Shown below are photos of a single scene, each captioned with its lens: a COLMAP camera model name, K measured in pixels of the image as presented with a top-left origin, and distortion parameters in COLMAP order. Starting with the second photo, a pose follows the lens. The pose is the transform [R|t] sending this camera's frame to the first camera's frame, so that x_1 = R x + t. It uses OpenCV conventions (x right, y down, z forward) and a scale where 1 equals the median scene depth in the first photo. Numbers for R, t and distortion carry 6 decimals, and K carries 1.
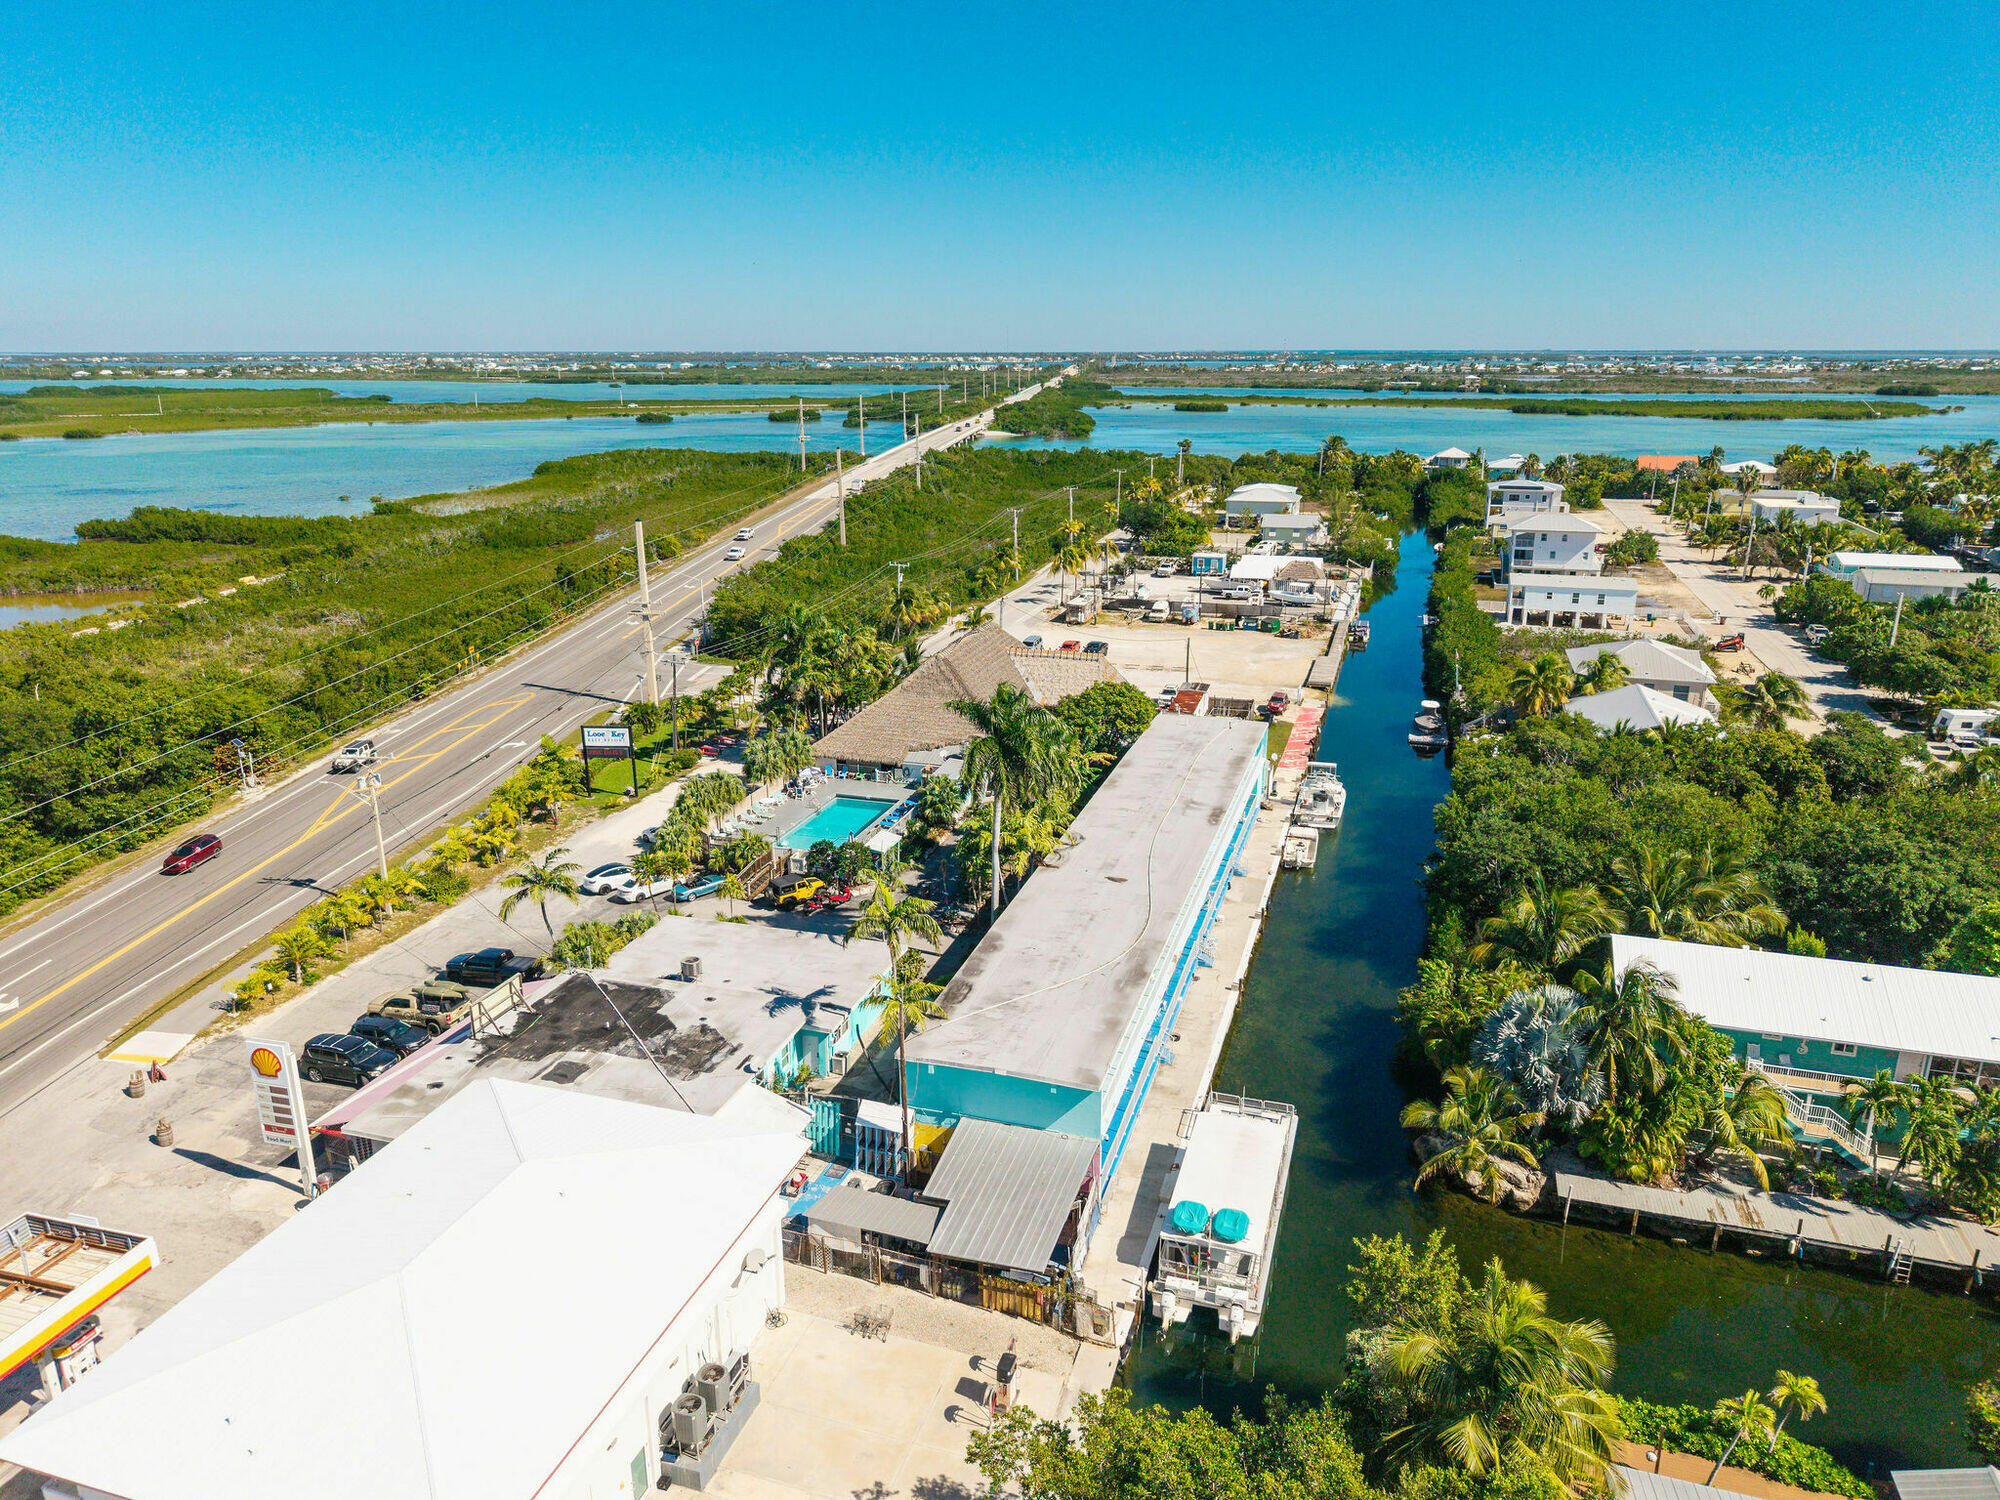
lens RADIAL K [[1344.8, 0, 997.5], [0, 1344.8, 754.5], [0, 0, 1]] dist [0.019032, -0.022911]
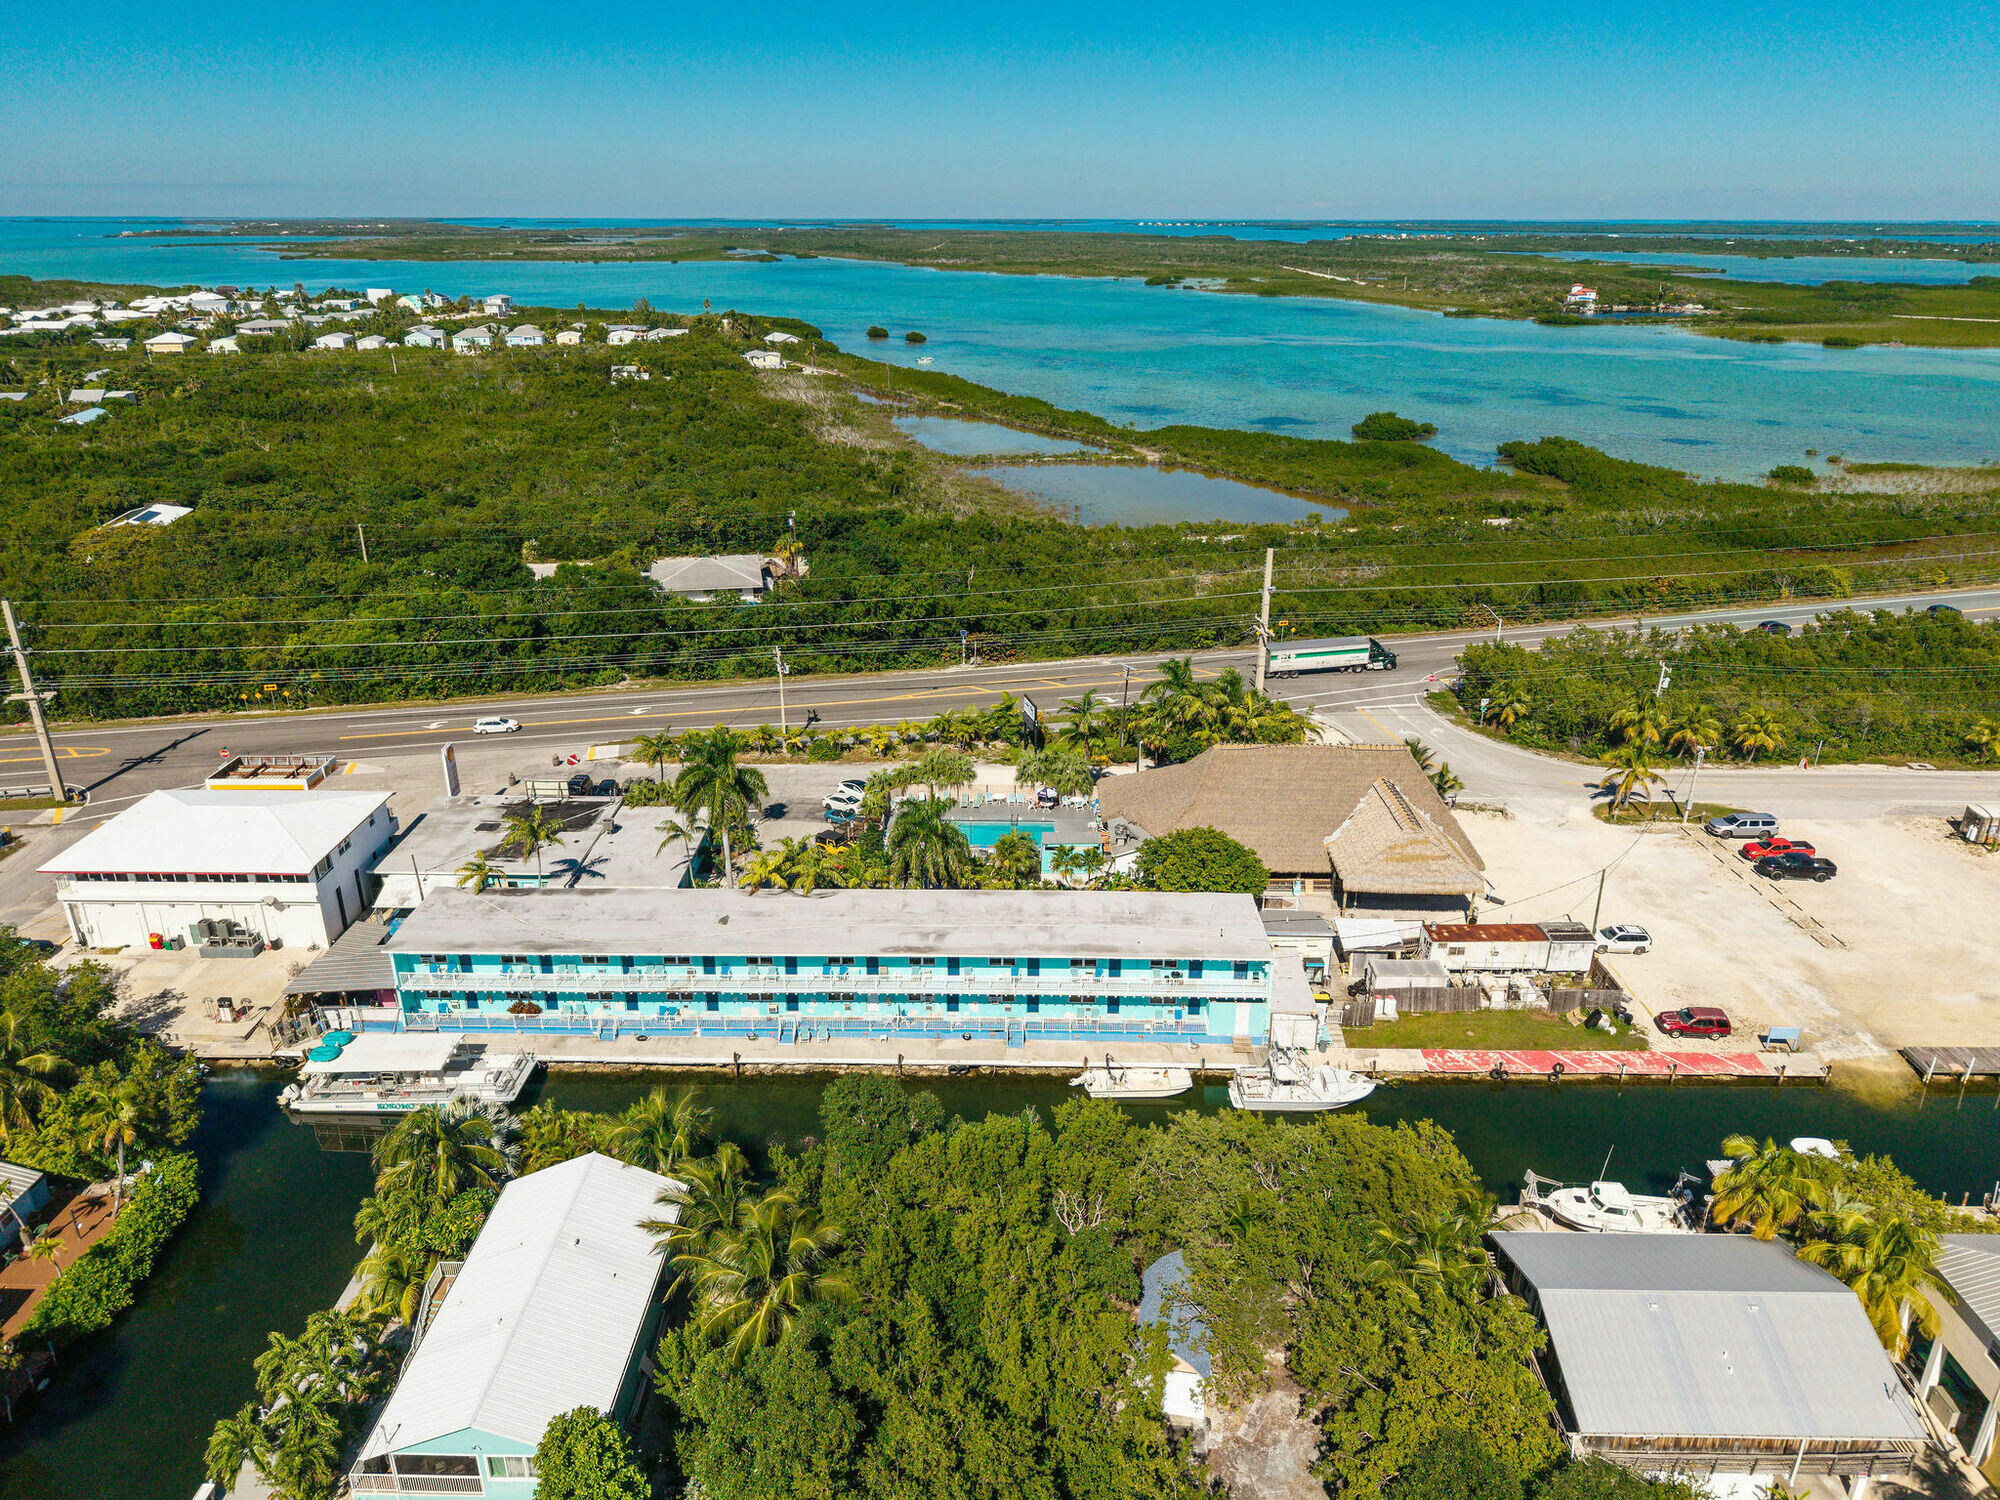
lens RADIAL K [[1344.8, 0, 1006.2], [0, 1344.8, 746.6], [0, 0, 1]] dist [0.019032, -0.022911]
pose [[0.285722, 0.353226, -0.890839, 0.823686], [-0.277887, 0.920189, 0.275736, -0.316985], [0.917138, 0.168769, 0.361075, 0.533662]]
